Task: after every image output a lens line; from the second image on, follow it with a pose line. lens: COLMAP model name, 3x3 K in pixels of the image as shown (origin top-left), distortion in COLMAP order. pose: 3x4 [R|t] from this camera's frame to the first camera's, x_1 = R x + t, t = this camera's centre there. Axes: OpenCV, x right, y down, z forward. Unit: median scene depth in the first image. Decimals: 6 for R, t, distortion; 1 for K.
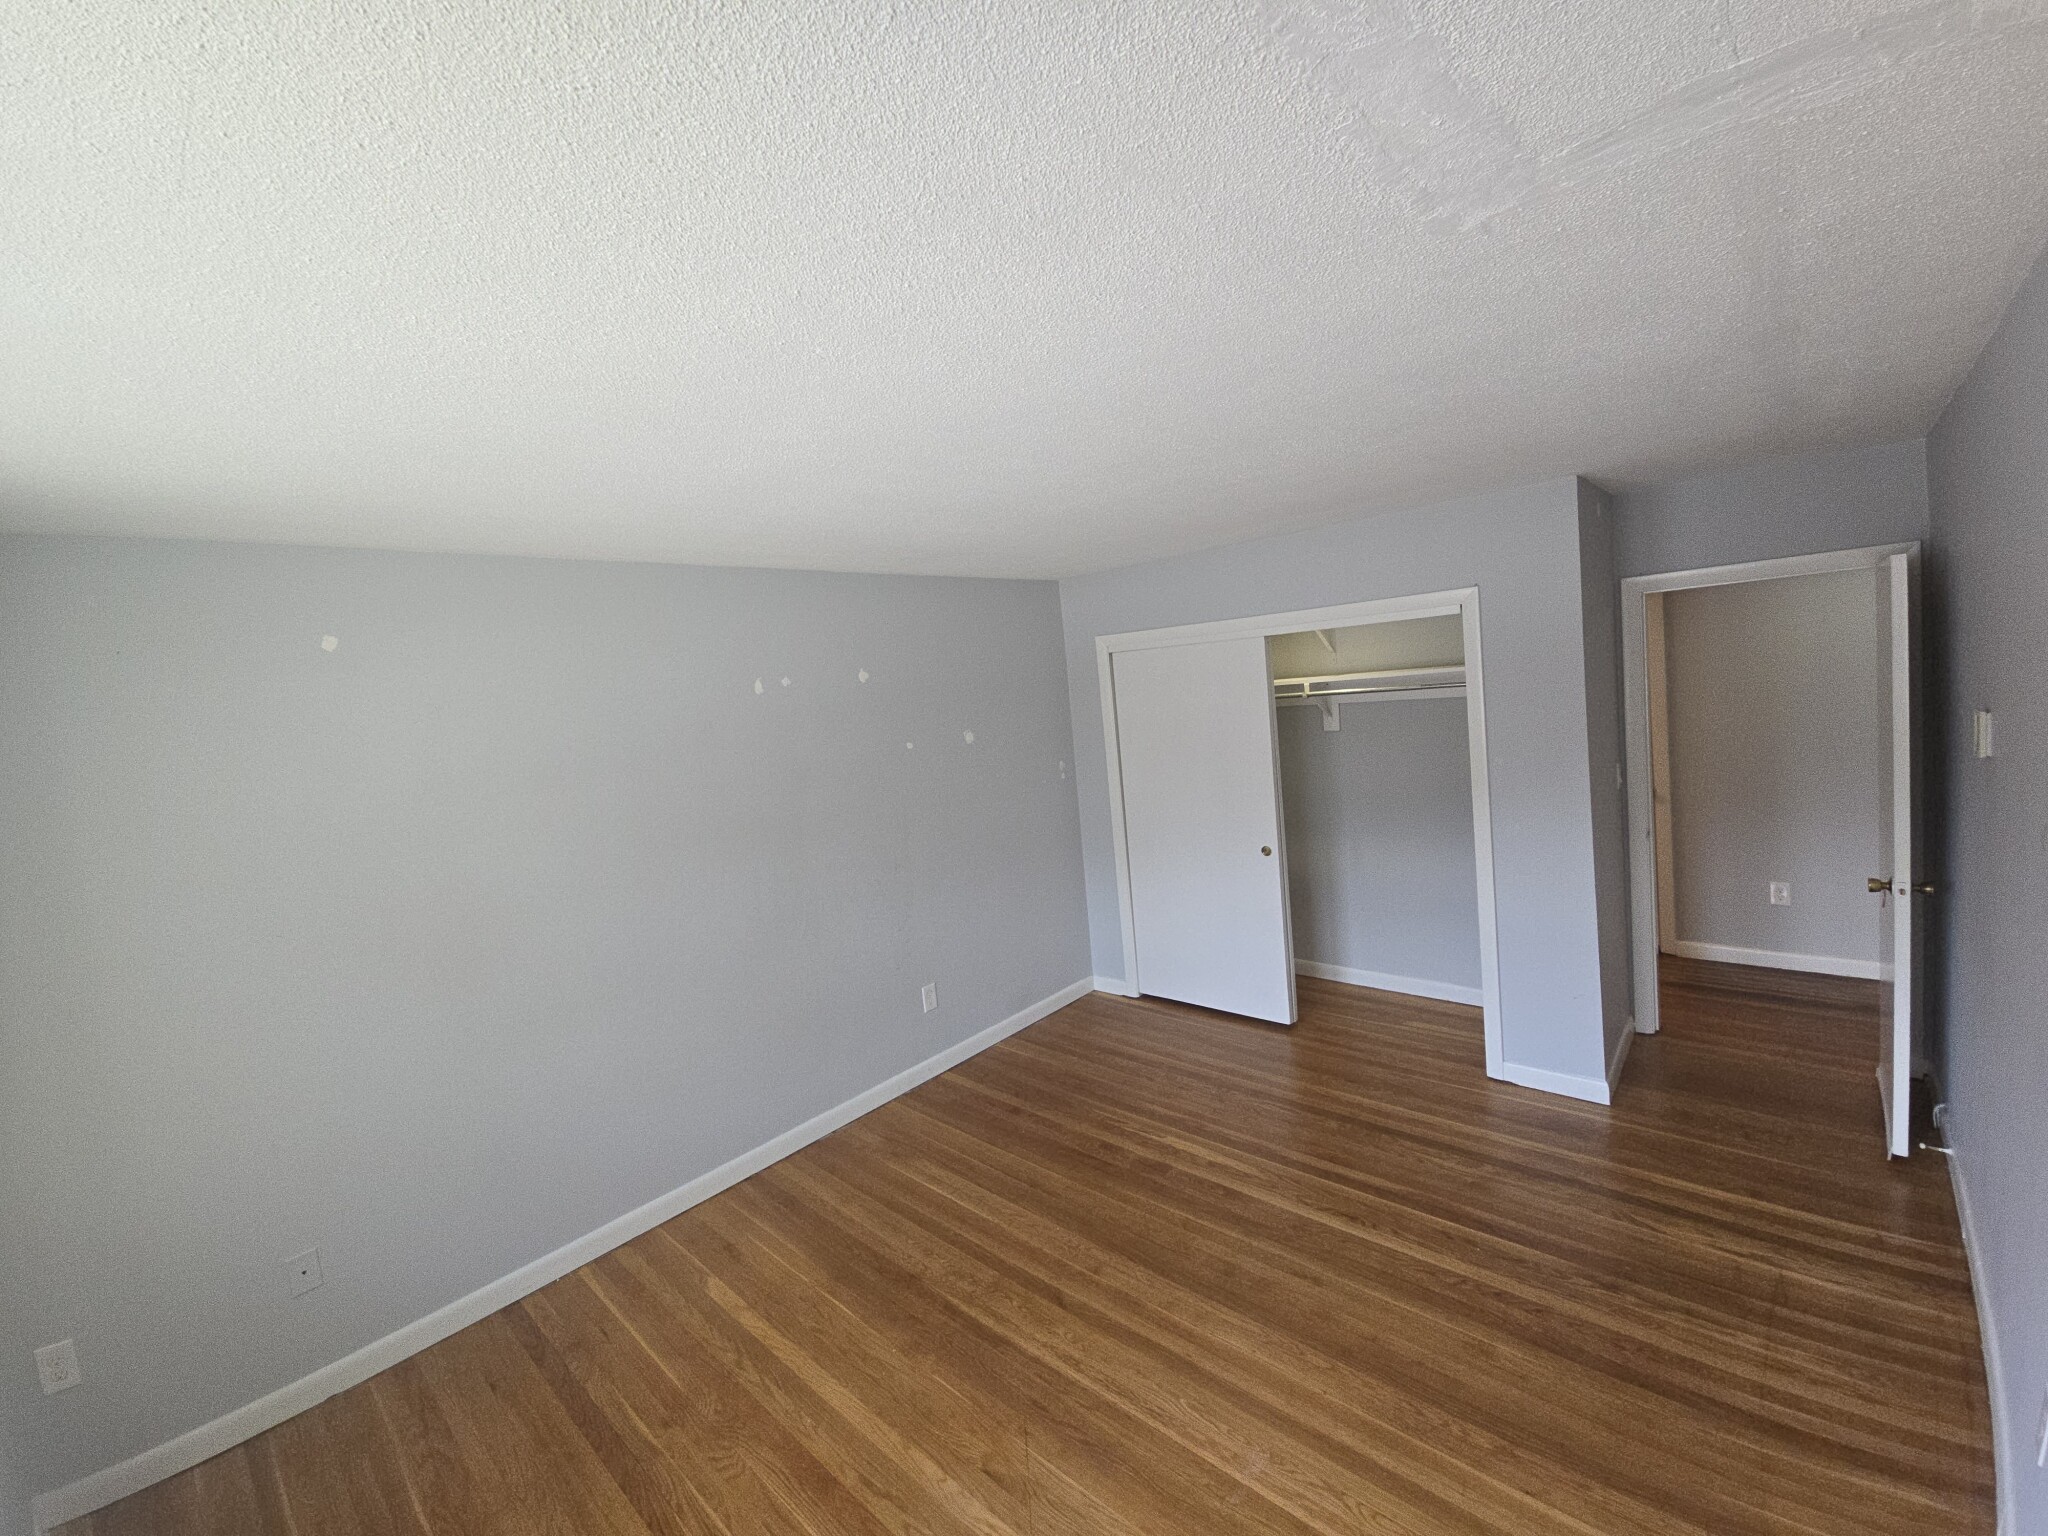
lens RADIAL K [[835.0, 0, 1027.8], [0, 835.0, 771.5], [0, 0, 1]] dist [0.017954, -0.012169]
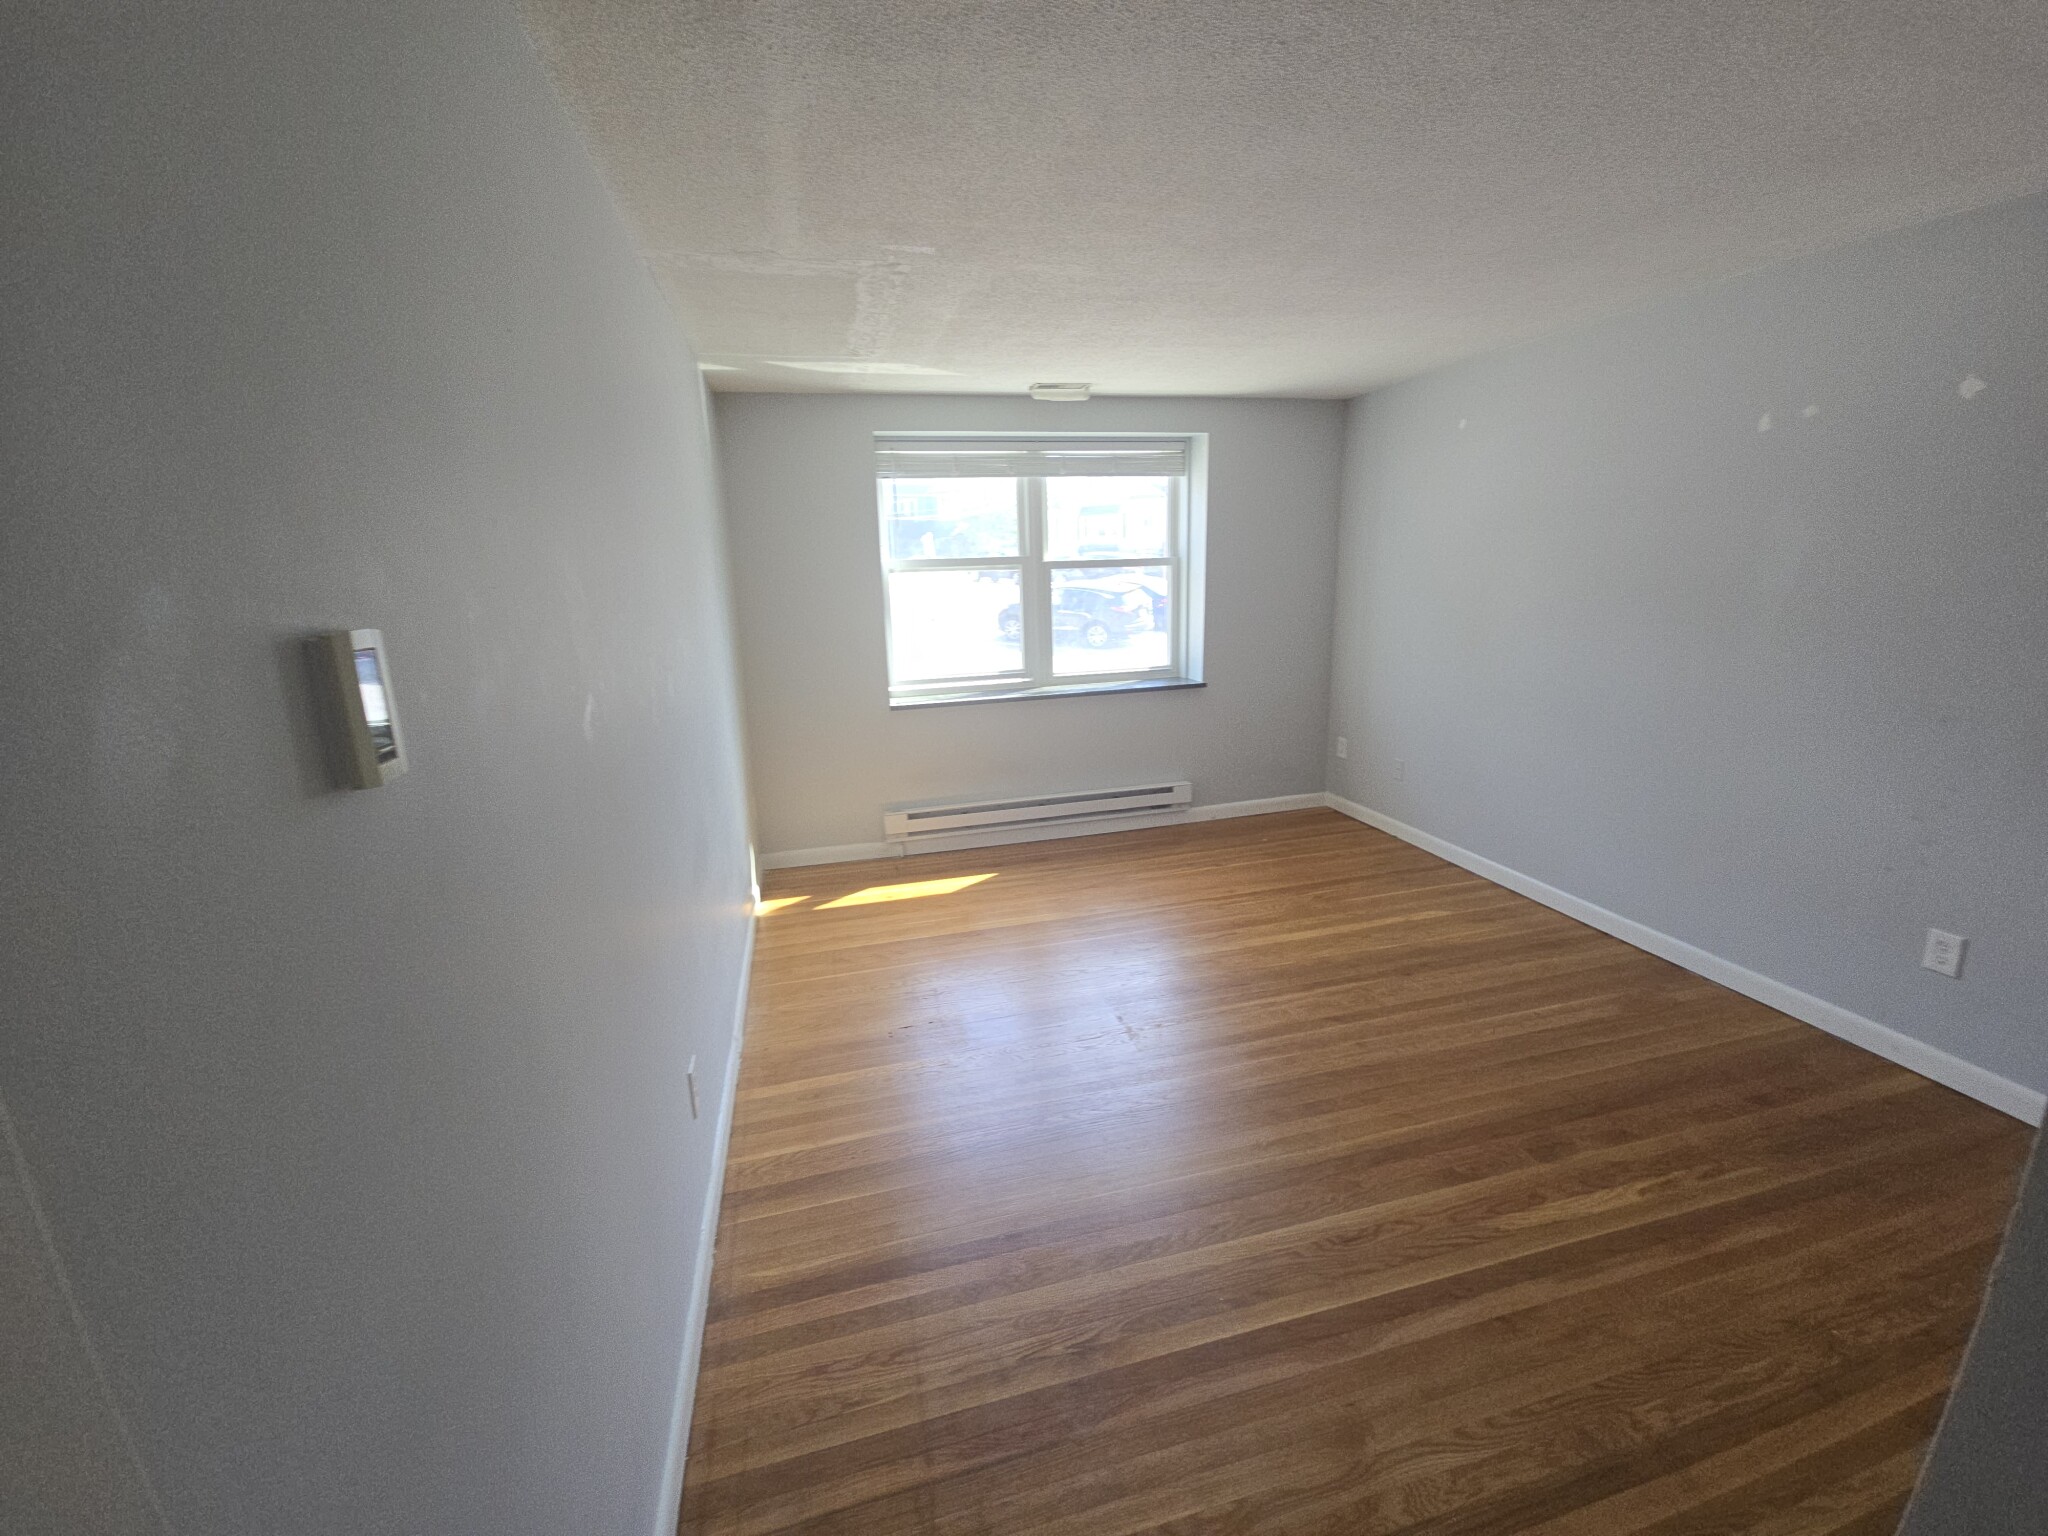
lens RADIAL K [[835.0, 0, 1027.8], [0, 835.0, 771.5], [0, 0, 1]] dist [0.017954, -0.012169]
pose [[-0.536238, 0.311454, -0.784503, 0.923529], [-0.000398, 0.929339, 0.369227, -0.100346], [0.844067, 0.198306, -0.498223, 0.996824]]
